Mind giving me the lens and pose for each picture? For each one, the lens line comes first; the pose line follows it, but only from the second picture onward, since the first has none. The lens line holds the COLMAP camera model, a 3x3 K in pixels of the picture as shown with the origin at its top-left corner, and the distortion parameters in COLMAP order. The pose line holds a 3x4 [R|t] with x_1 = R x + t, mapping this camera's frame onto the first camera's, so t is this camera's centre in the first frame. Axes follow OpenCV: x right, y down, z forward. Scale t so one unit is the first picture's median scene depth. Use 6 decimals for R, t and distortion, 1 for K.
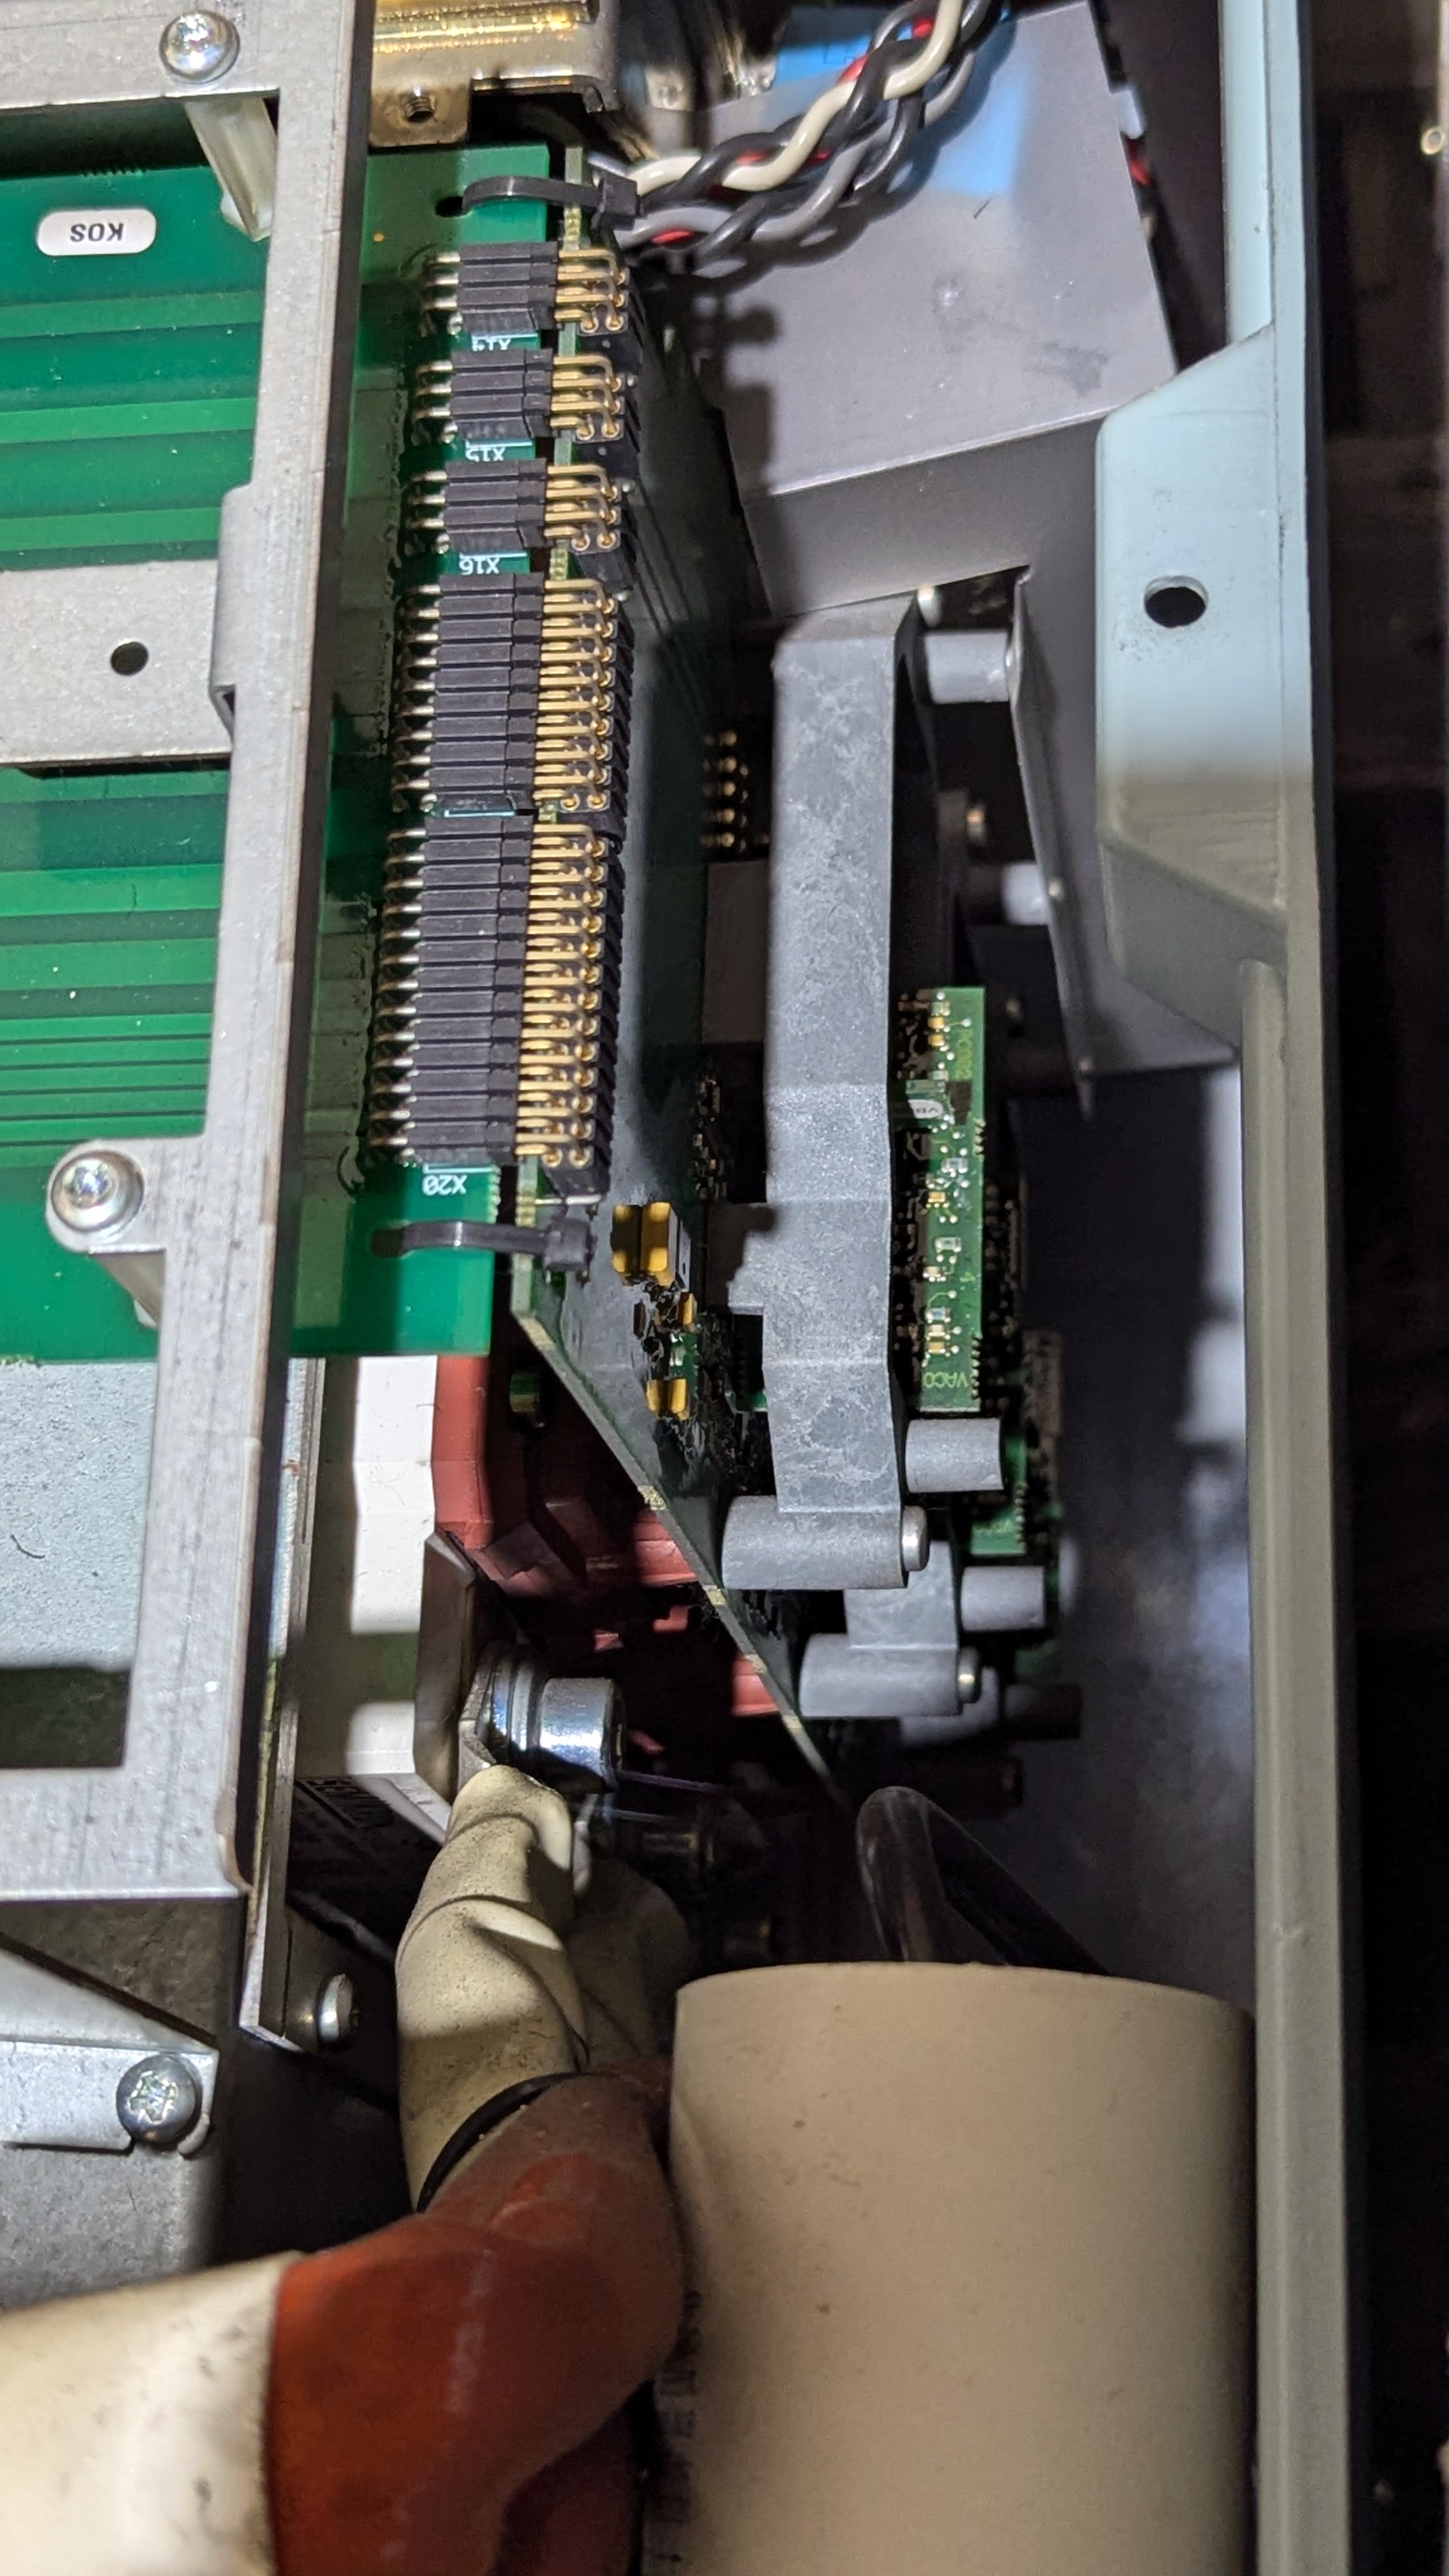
lens RADIAL K [[3641.0, 0, 729.5], [0, 3641.0, 1281.1], [0, 0, 1]] dist [0.181135, -0.657689]
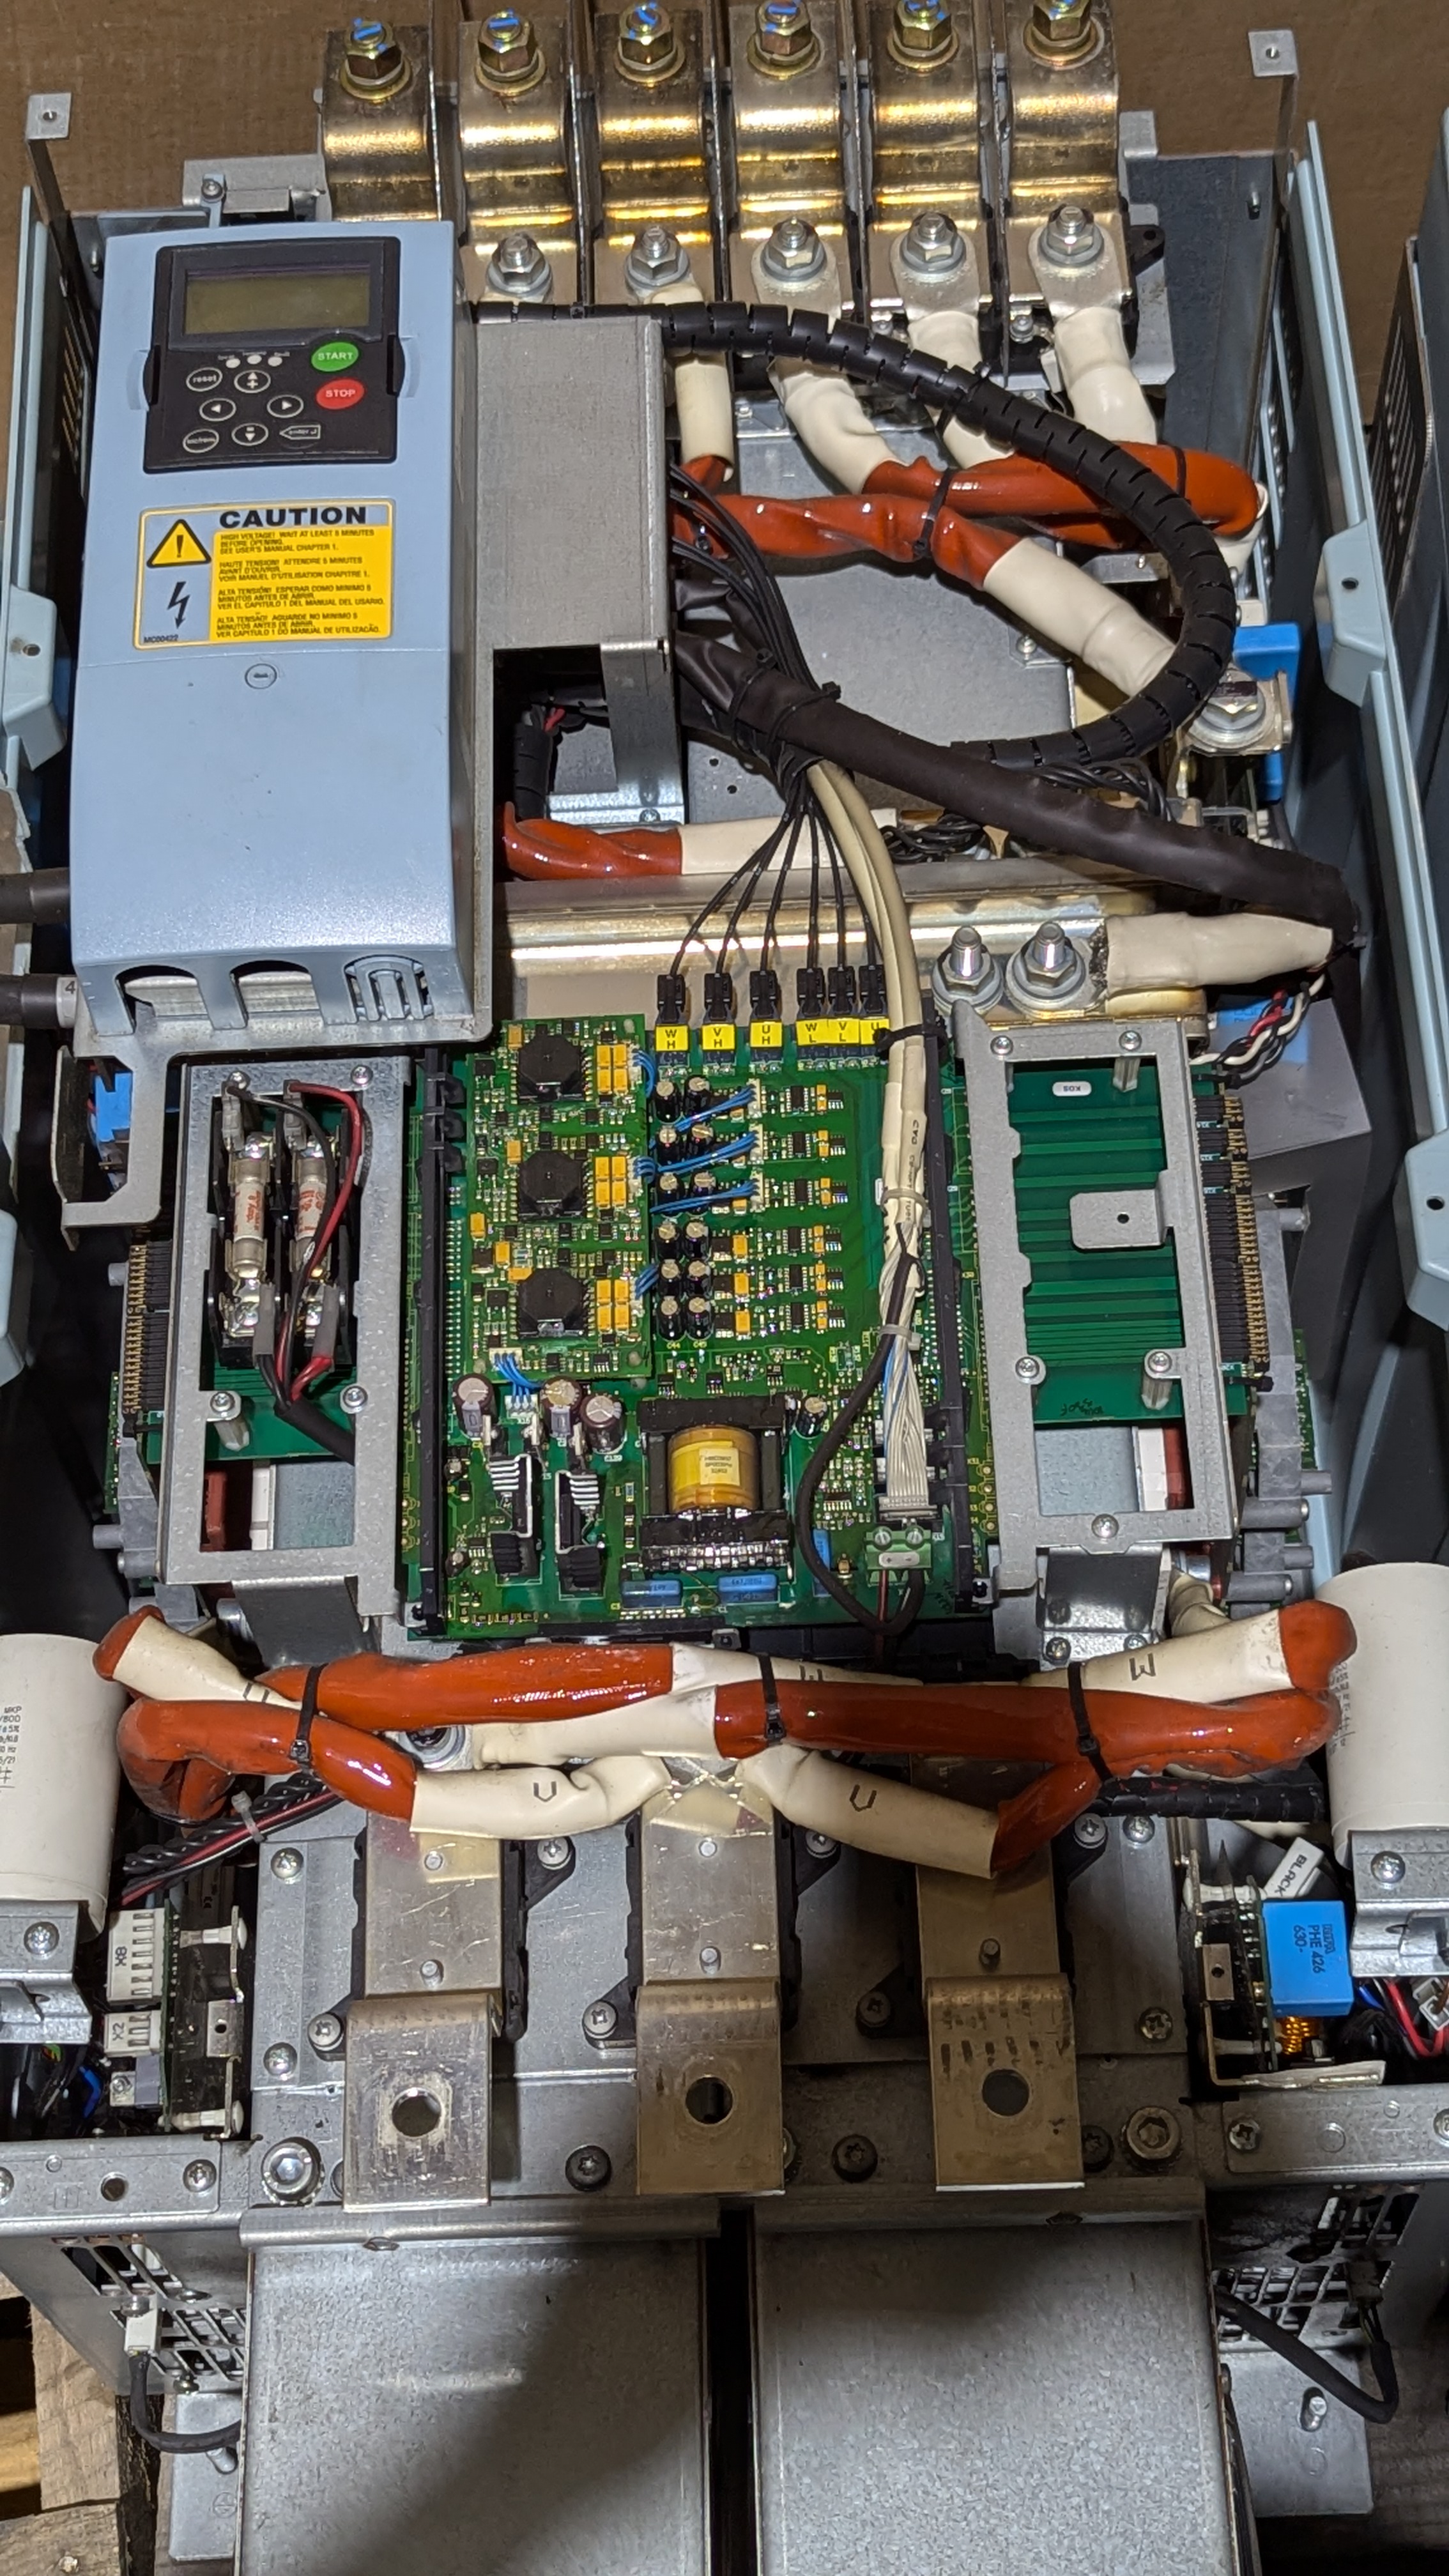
lens RADIAL K [[3641.0, 0, 729.5], [0, 3641.0, 1281.1], [0, 0, 1]] dist [0.181135, -0.657689]
pose [[0.991425, 0.003526, 0.130629, -0.893706], [0.015569, 0.989329, -0.144865, 0.346041], [-0.129745, 0.145657, 0.980791, -2.100876]]
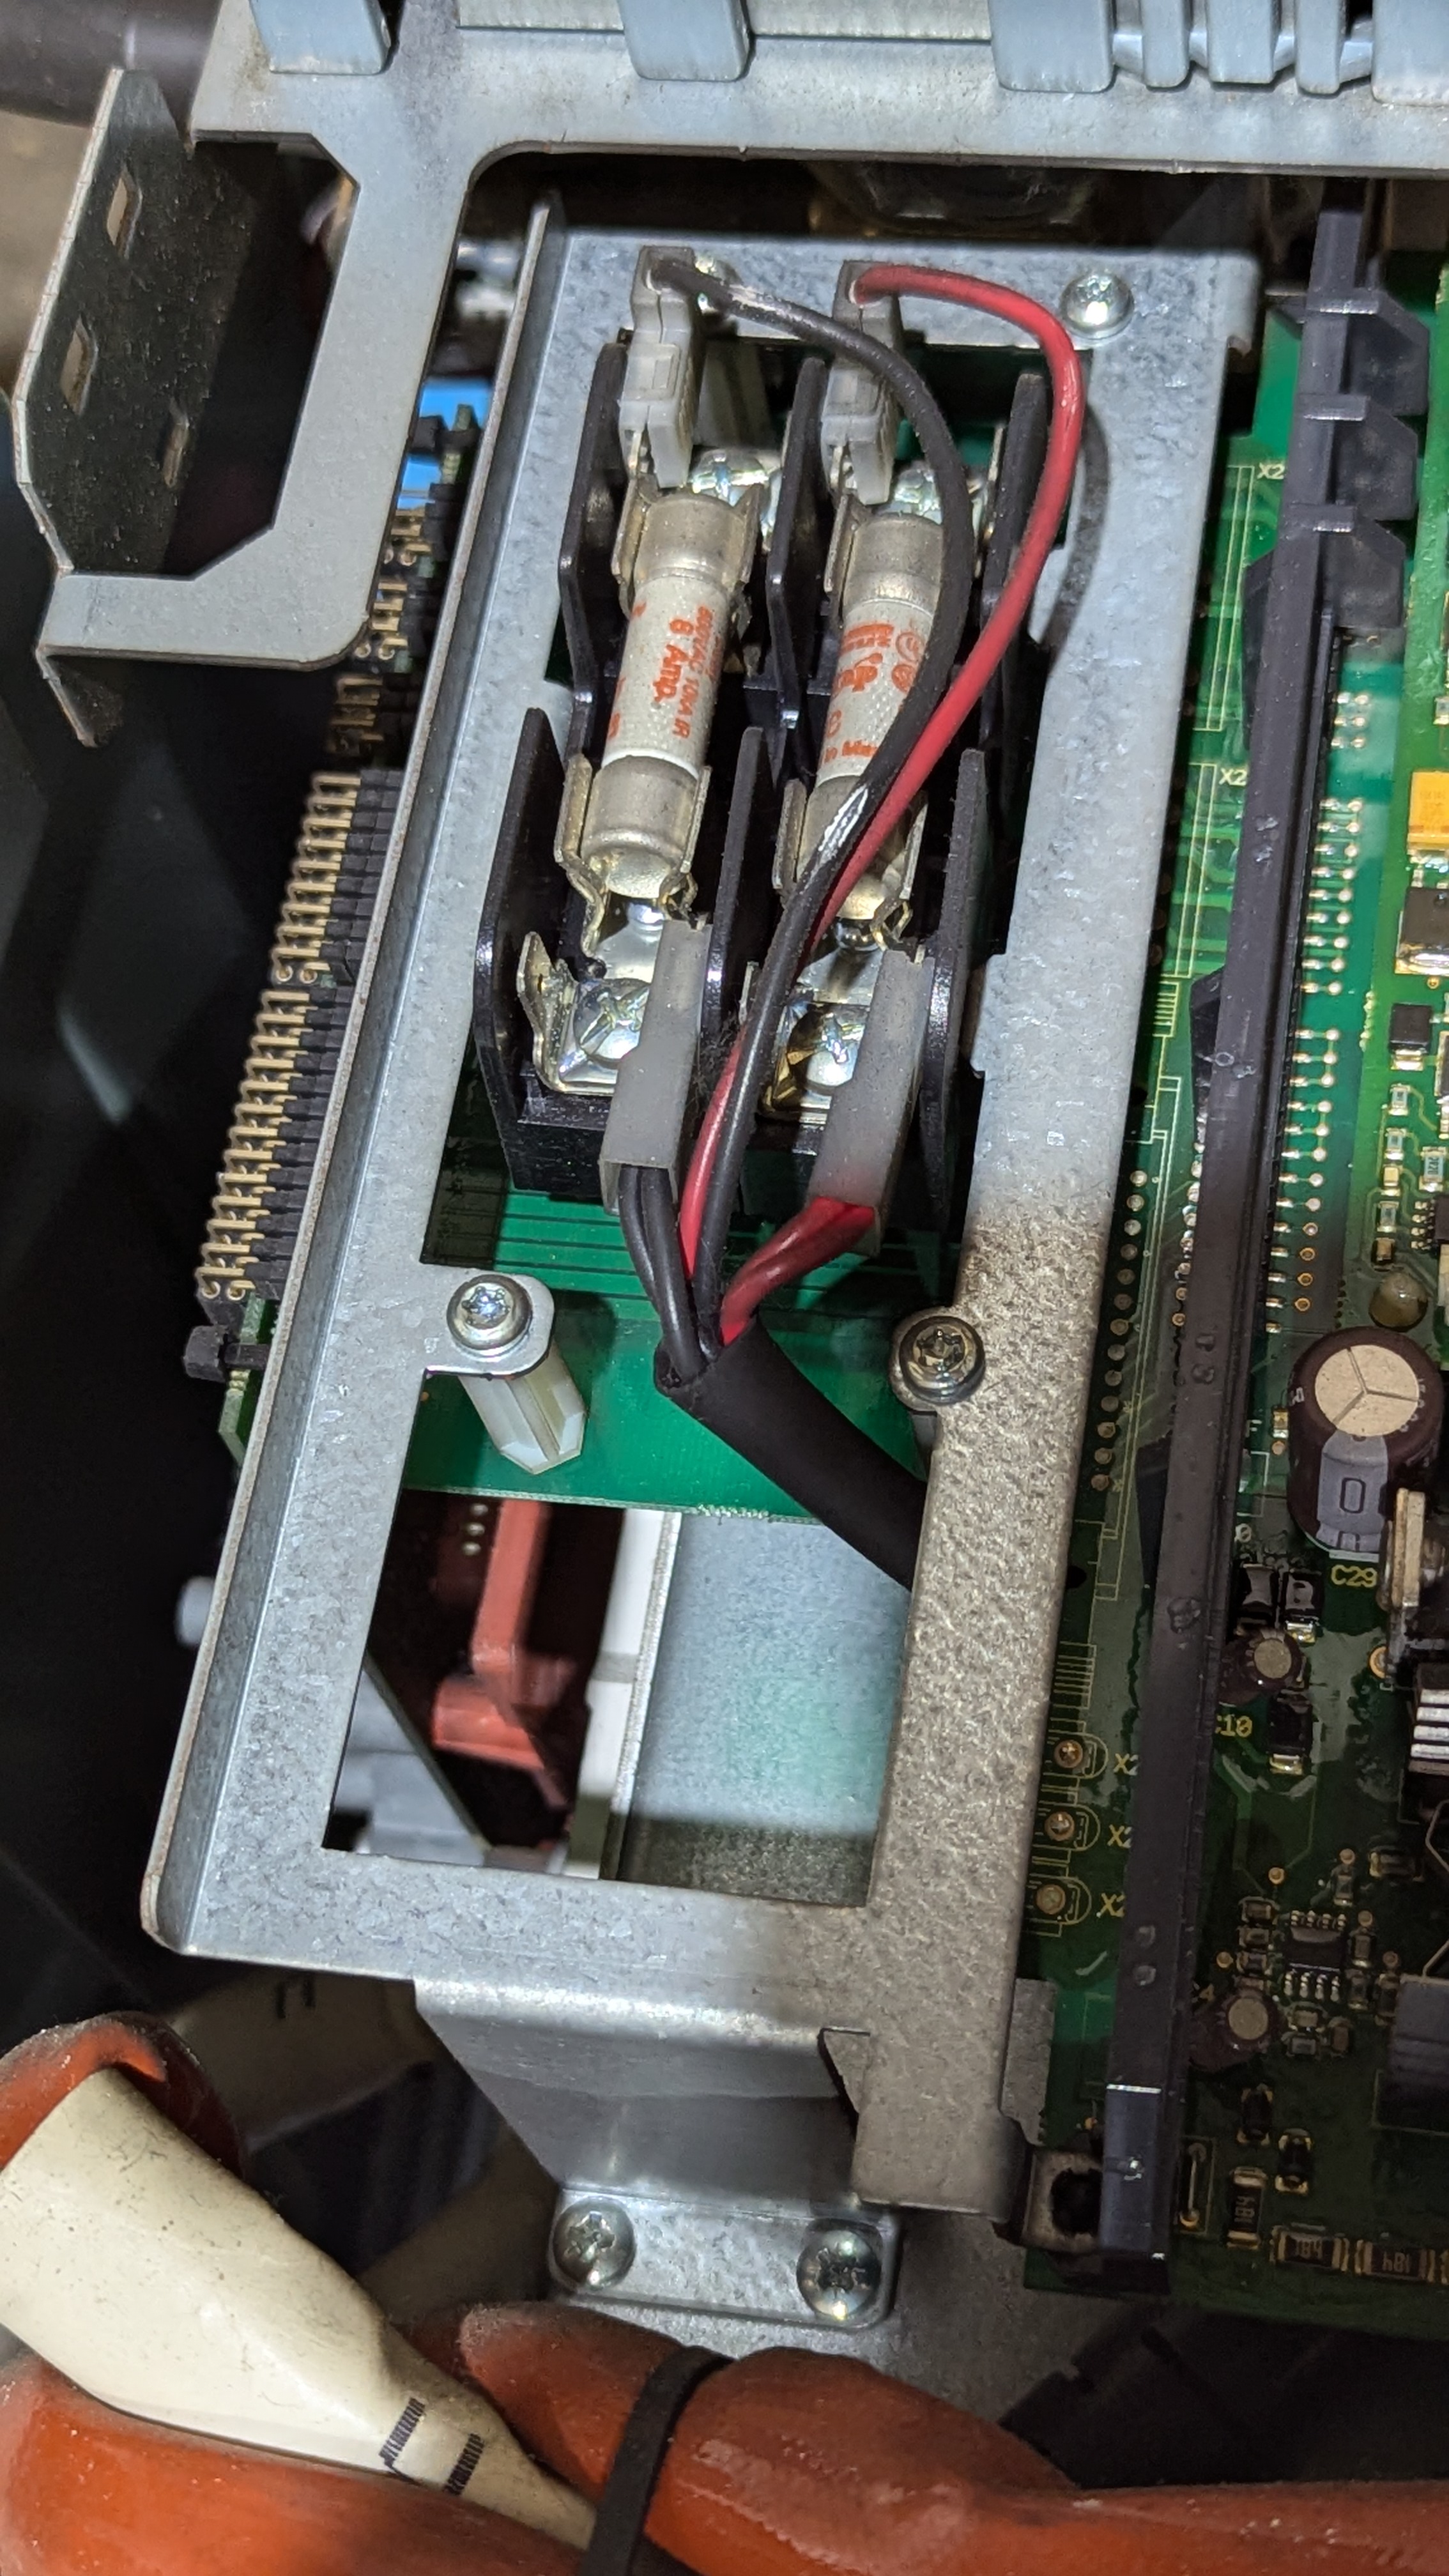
lens RADIAL K [[3659.9, 0, 840.9], [0, 3659.9, 1294.5], [0, 0, 1]] dist [0.150496, -0.556850]
pose [[0.992087, 0.125487, -0.003993, -0.827391], [-0.125337, 0.988038, -0.089842, 0.062933], [-0.007329, 0.089631, 0.995948, 0.076854]]
